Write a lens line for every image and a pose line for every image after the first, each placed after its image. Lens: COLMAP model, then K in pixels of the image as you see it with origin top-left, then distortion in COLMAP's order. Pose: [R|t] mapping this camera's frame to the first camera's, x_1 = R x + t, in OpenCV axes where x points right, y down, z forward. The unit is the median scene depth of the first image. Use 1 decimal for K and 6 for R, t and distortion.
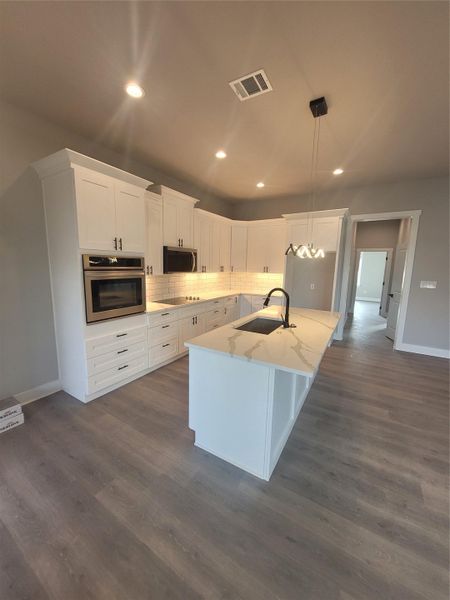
lens RADIAL K [[234.7, 0, 219.9], [0, 234.7, 299.6], [0, 0, 1]] dist [0.002280, -0.000646]
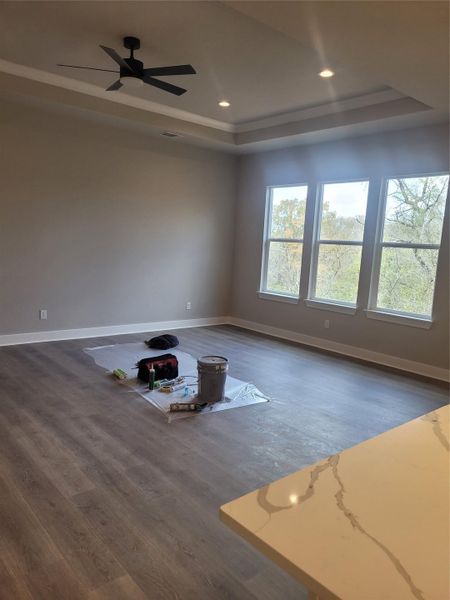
lens RADIAL K [[452.1, 0, 233.0], [0, 452.1, 308.4], [0, 0, 1]] dist [0.035894, -0.030187]
pose [[-0.953737, -0.112187, 0.278925, 0.497966], [-0.027006, 0.955986, 0.292168, -0.200417], [-0.299426, 0.271119, -0.914789, 1.428951]]
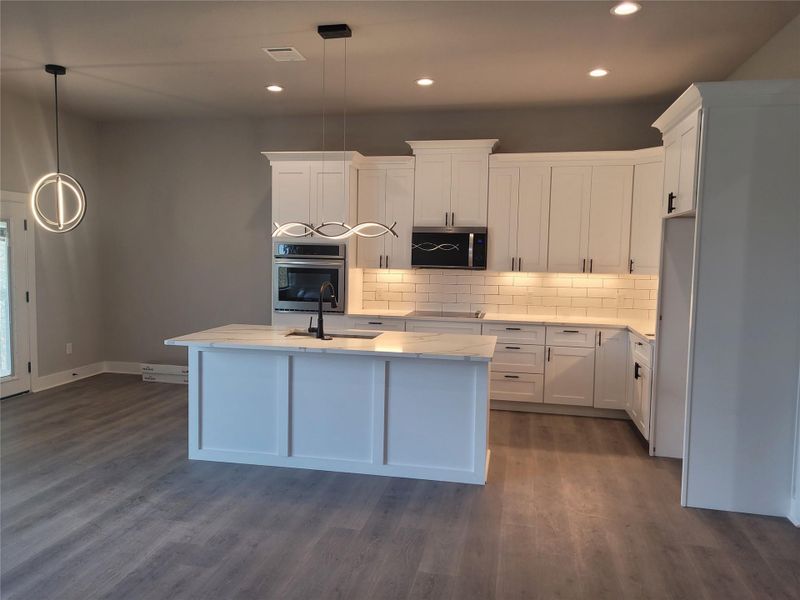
lens RADIAL K [[602.8, 0, 400.0], [0, 602.8, 300.0], [0, 0, 1]] dist [0.035894, -0.030187]
pose [[0.349174, 0.061853, -0.935014, 1.720416], [-0.151815, 0.988371, 0.008688, -0.038837], [0.924678, 0.138915, 0.354504, 0.484204]]
